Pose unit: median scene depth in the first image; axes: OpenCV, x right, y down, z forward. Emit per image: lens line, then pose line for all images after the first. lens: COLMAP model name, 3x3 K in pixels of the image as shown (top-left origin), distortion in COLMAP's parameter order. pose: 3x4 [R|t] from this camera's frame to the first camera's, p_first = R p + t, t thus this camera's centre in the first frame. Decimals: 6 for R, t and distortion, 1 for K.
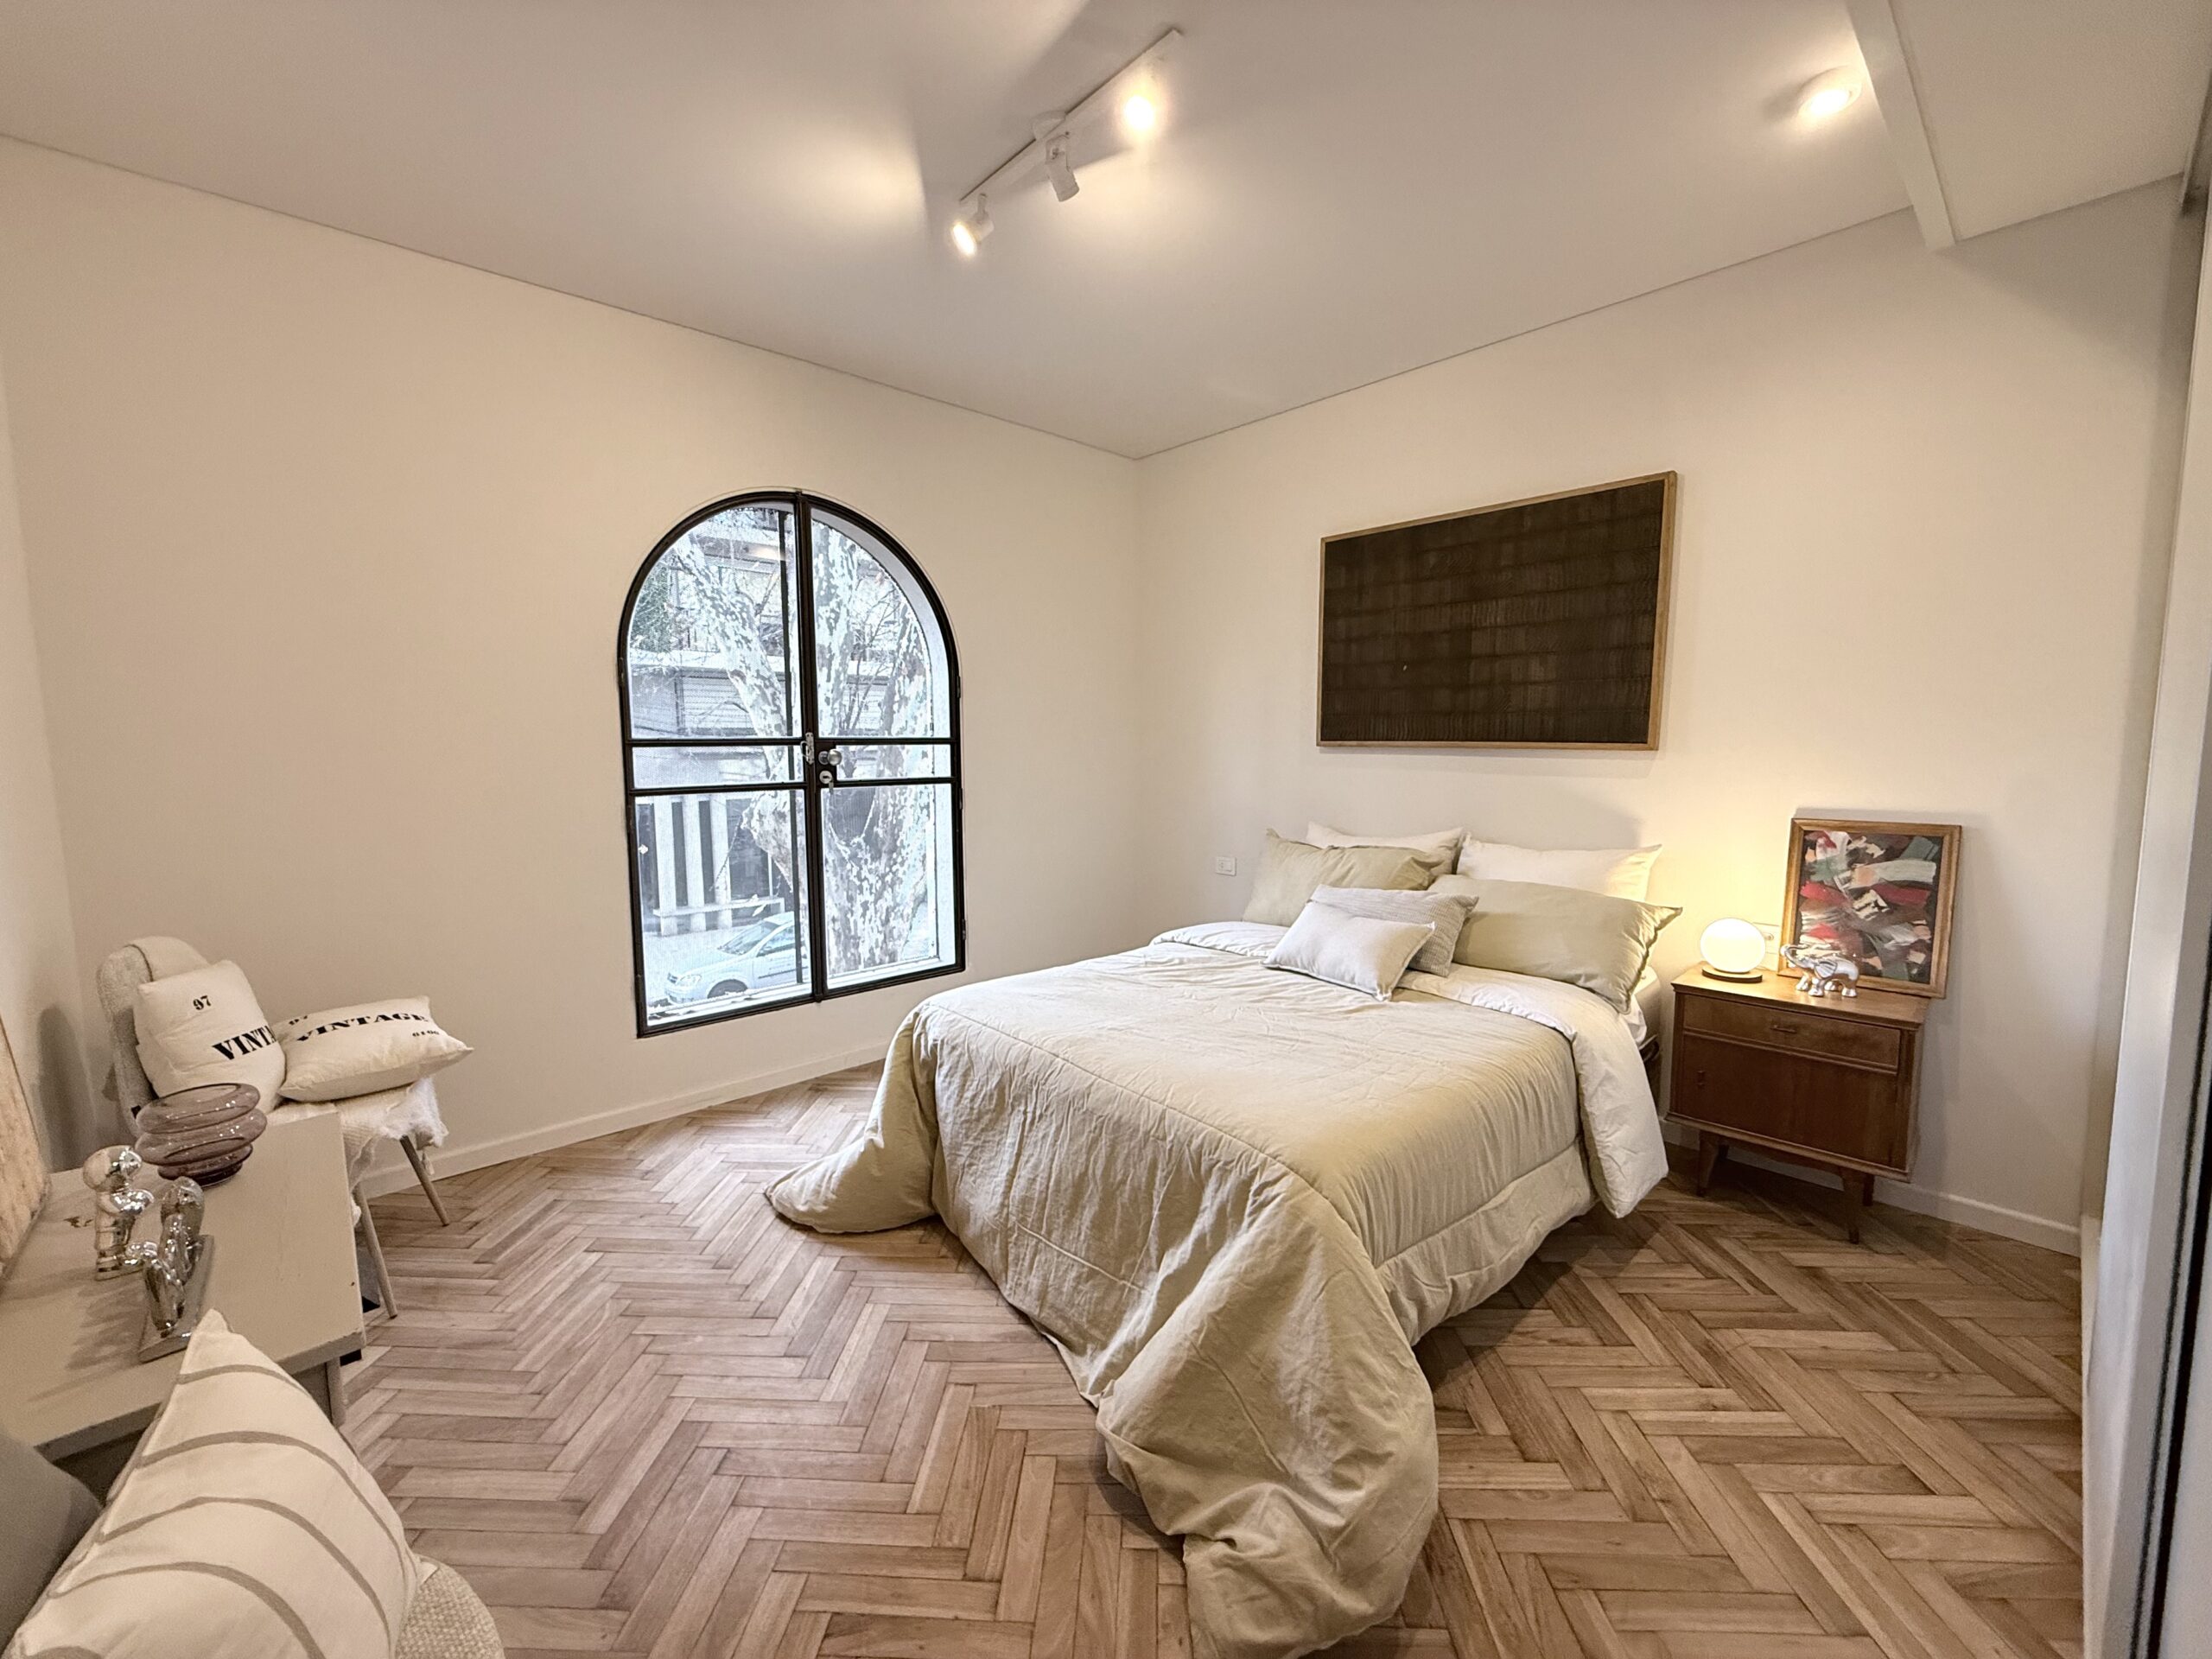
lens RADIAL K [[910.1, 0, 1112.9], [0, 910.1, 834.6], [0, 0, 1]] dist [0.001919, 0.000455]
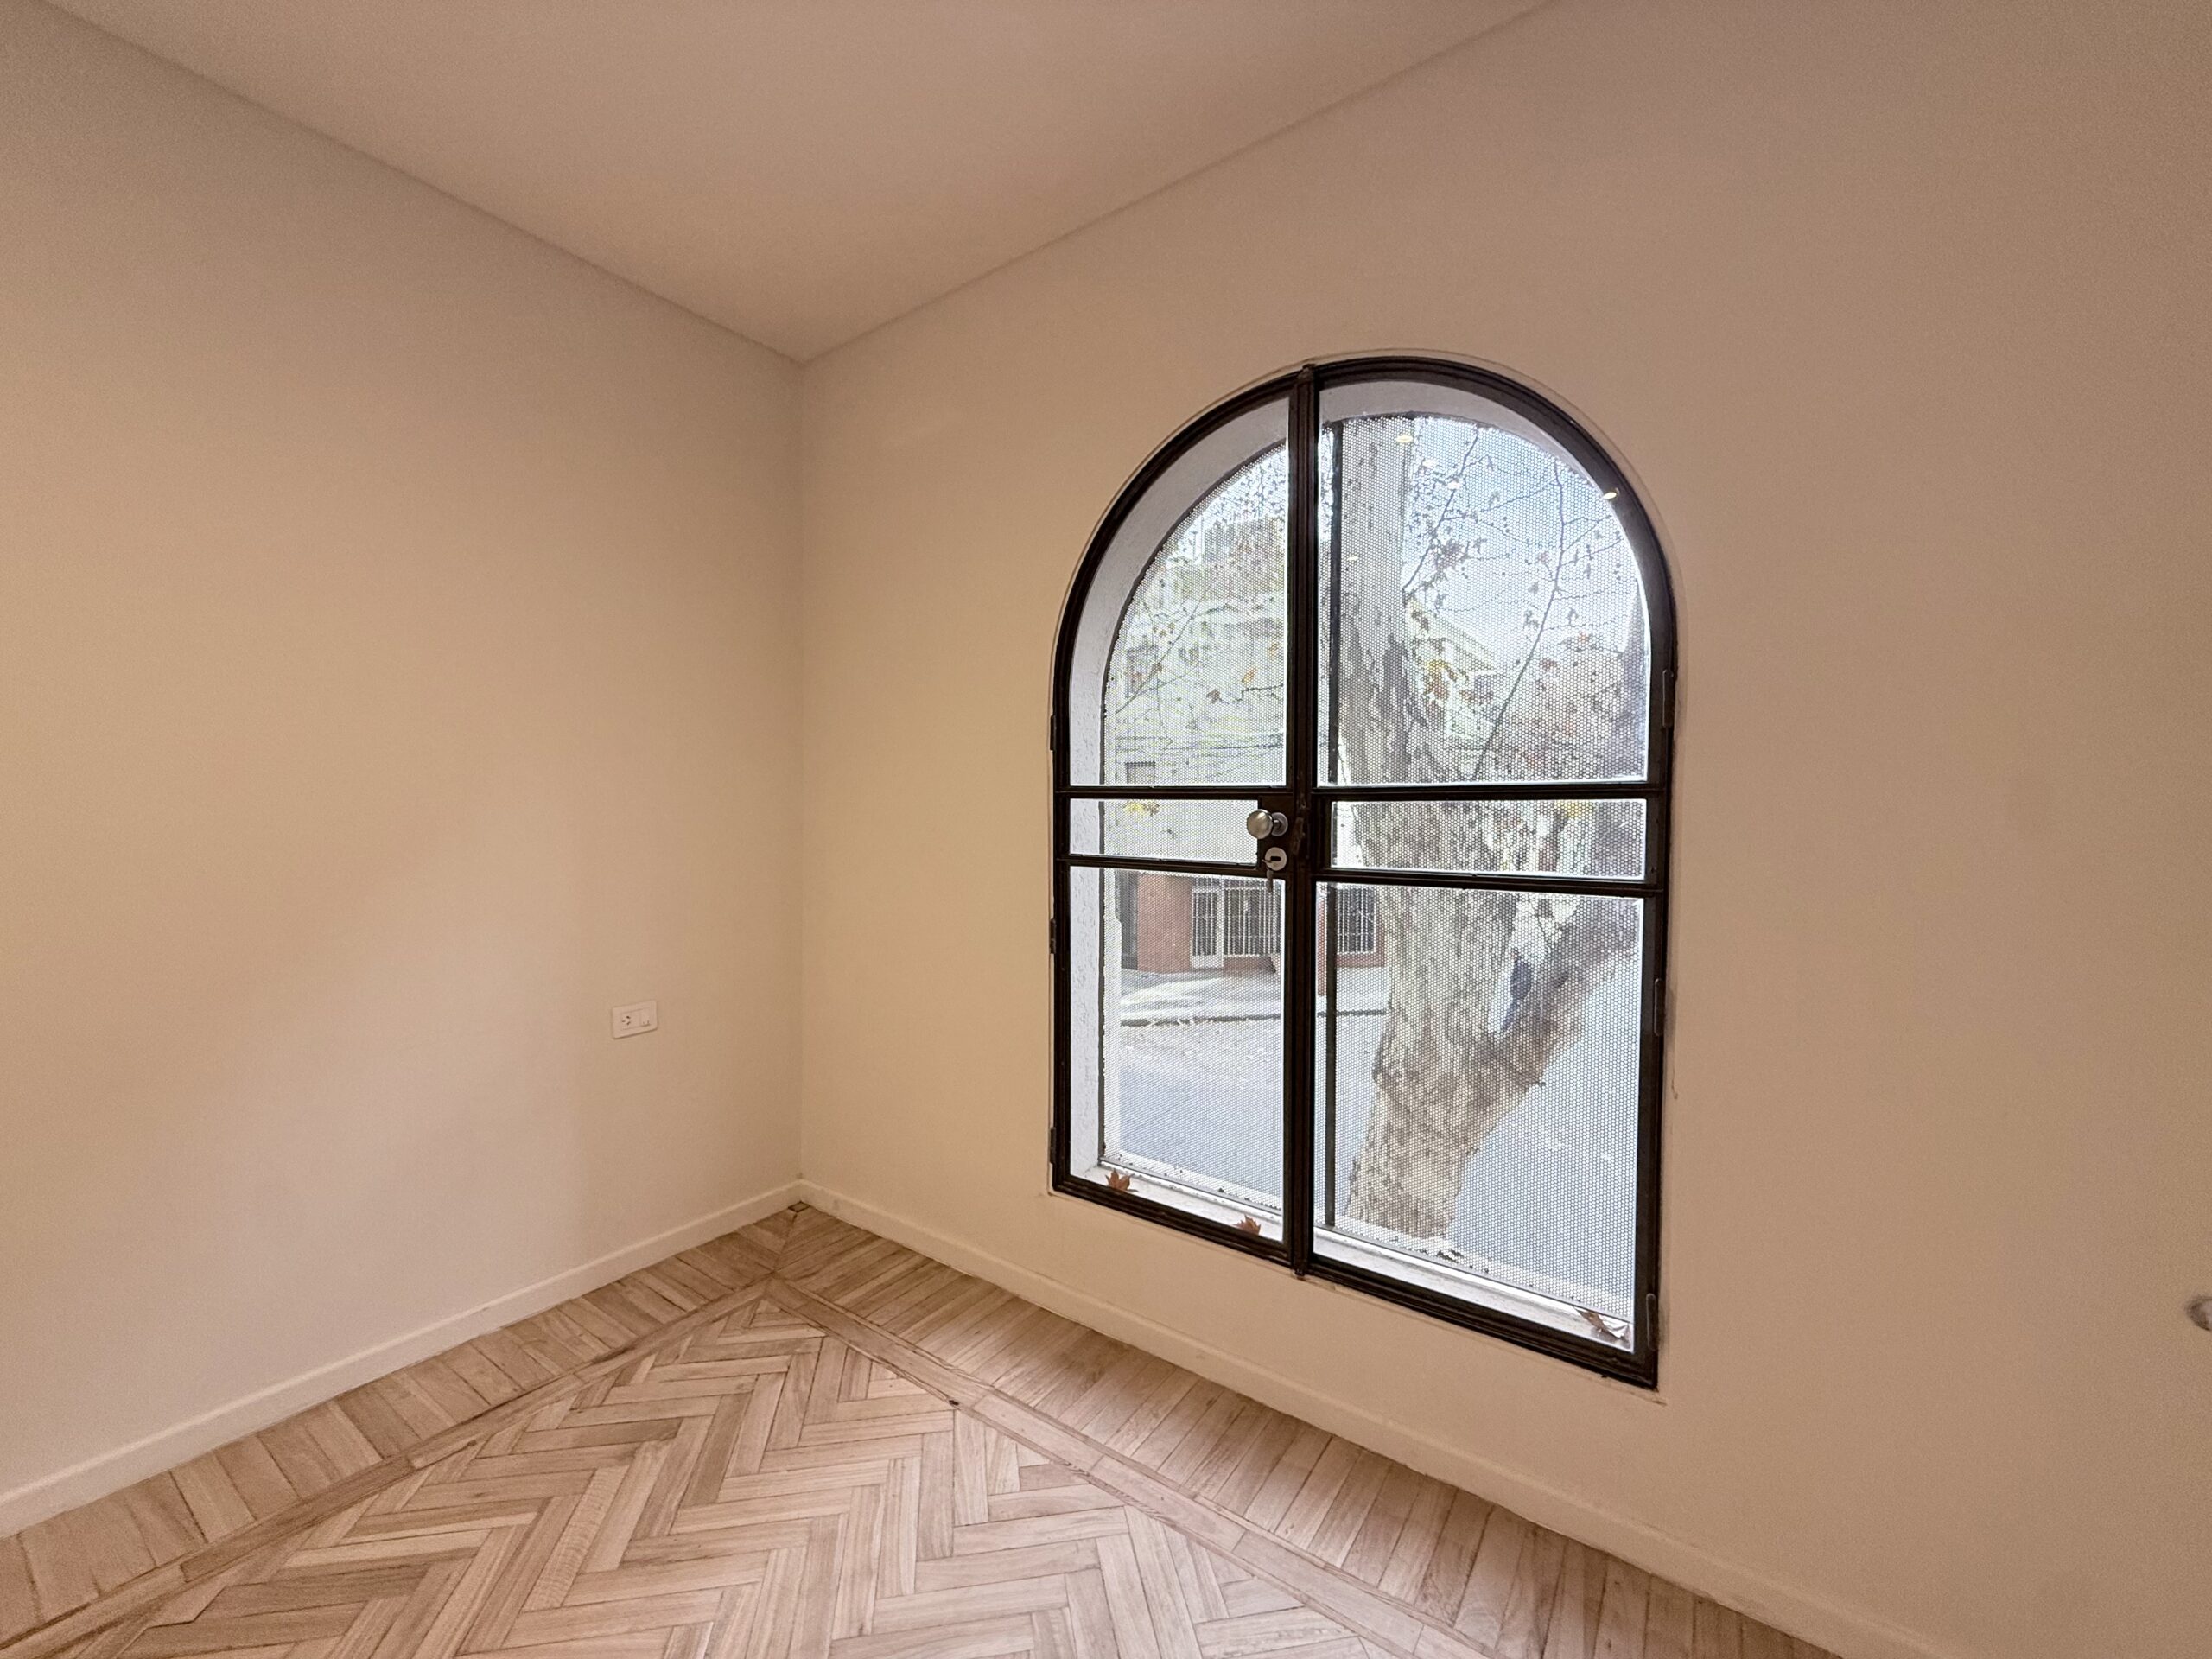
lens RADIAL K [[910.1, 0, 1112.9], [0, 910.1, 834.6], [0, 0, 1]] dist [0.001919, 0.000455]
pose [[0.196053, 0.049121, -0.979362, 0.261811], [-0.099868, 0.994552, 0.029891, -0.117192], [0.975495, 0.091946, 0.199890, 1.134143]]
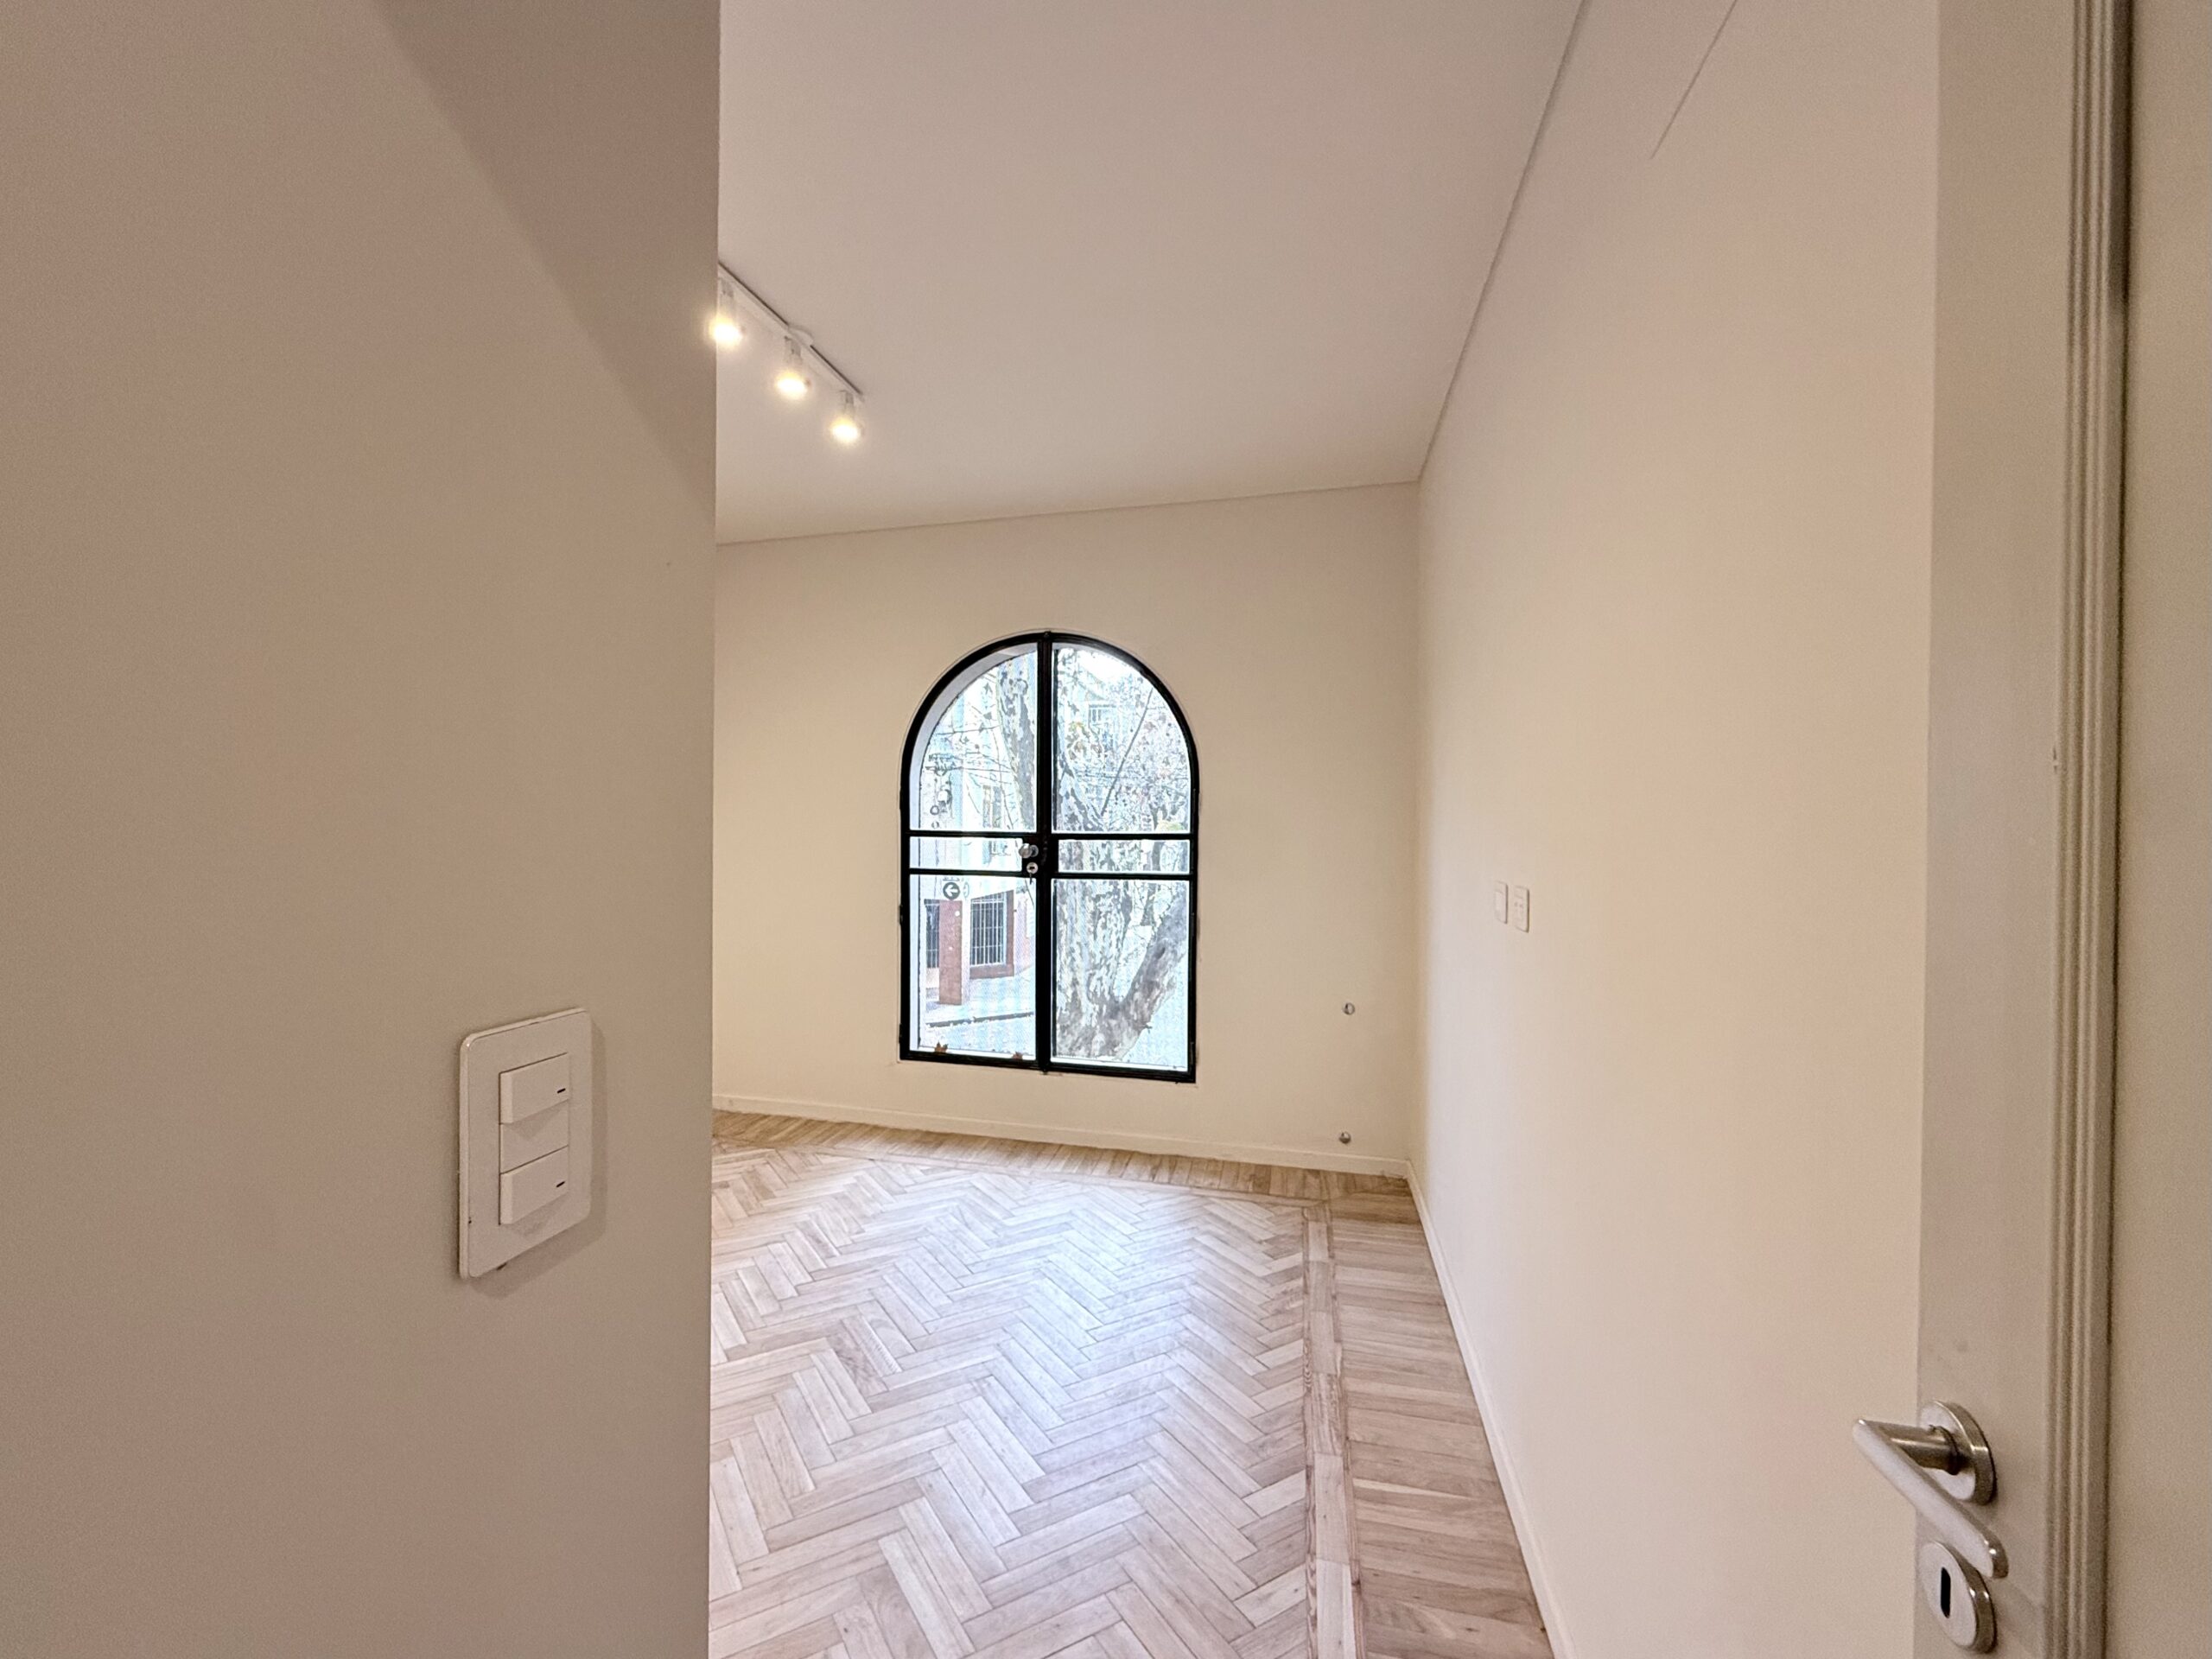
lens RADIAL K [[910.1, 0, 1112.9], [0, 910.1, 834.6], [0, 0, 1]] dist [0.001919, 0.000455]
pose [[0.565582, 0.029744, -0.824155, 0.923622], [-0.095002, 0.995046, -0.029284, -0.112034], [0.819202, 0.094859, 0.565606, 0.631073]]
